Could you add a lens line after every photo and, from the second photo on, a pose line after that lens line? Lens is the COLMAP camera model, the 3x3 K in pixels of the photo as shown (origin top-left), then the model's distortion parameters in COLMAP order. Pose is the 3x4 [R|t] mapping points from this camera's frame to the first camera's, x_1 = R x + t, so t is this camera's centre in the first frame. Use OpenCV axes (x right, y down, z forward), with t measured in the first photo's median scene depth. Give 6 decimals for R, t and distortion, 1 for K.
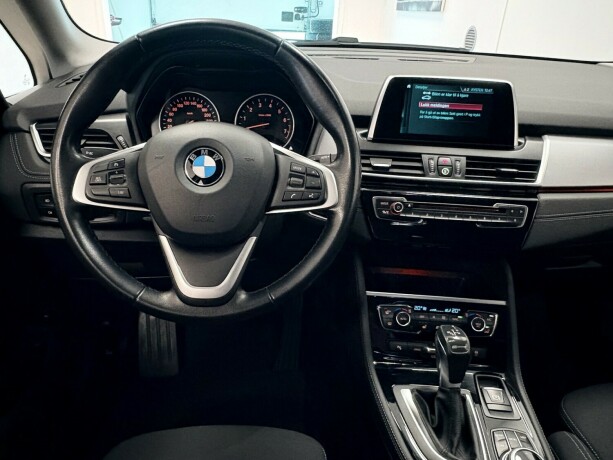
lens RADIAL K [[449.8, 0, 296.2], [0, 449.8, 236.5], [0, 0, 1]] dist [-0.022907, 0.027394]
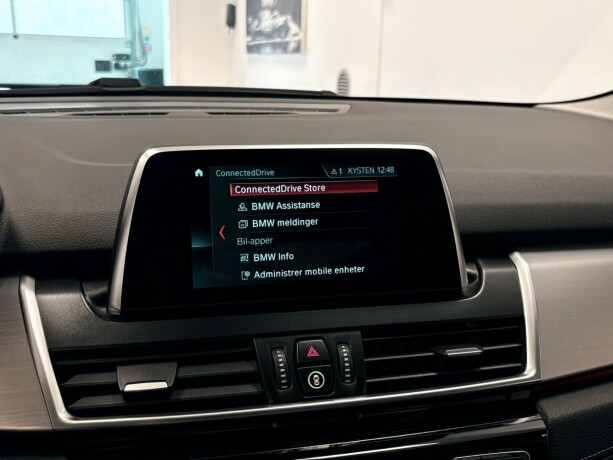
lens RADIAL K [[598.0, 0, 305.6], [0, 598.0, 226.7], [0, 0, 1]] dist [-0.019359, 0.000000]
pose [[0.961221, -0.090464, 0.260521, 0.197415], [0.139202, 0.974649, -0.175161, -0.180066], [-0.238071, 0.204634, 0.949446, 0.478093]]
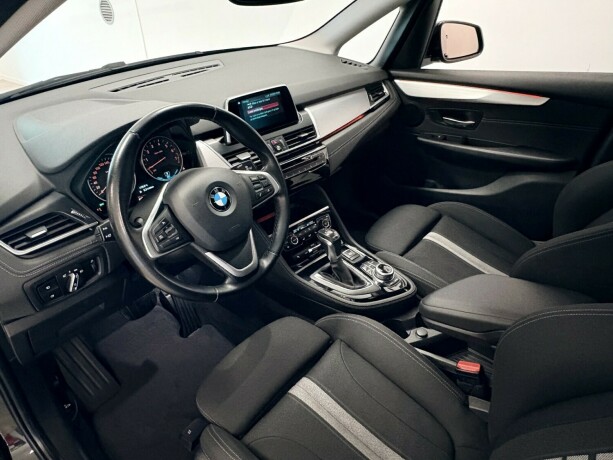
lens RADIAL K [[436.5, 0, 306.2], [0, 436.5, 233.8], [0, 0, 1]] dist [-0.002227, -0.000371]
pose [[0.667490, -0.443036, 0.598479, -0.674101], [0.370760, 0.894767, 0.248856, -0.217921], [-0.645751, 0.055783, 0.761508, -0.252787]]
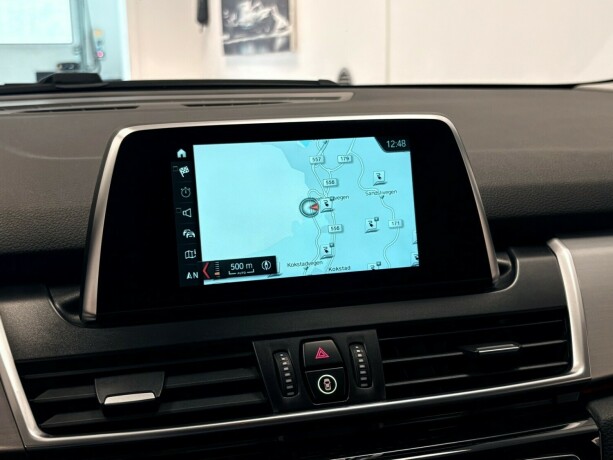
lens RADIAL K [[754.0, 0, 307.7], [0, 754.0, 230.2], [0, 0, 1]] dist [-0.007316, 0.000000]
pose [[0.955653, -0.119404, 0.269204, 0.178754], [0.183466, 0.956443, -0.227063, -0.127166], [-0.230366, 0.266383, 0.935933, 0.443732]]
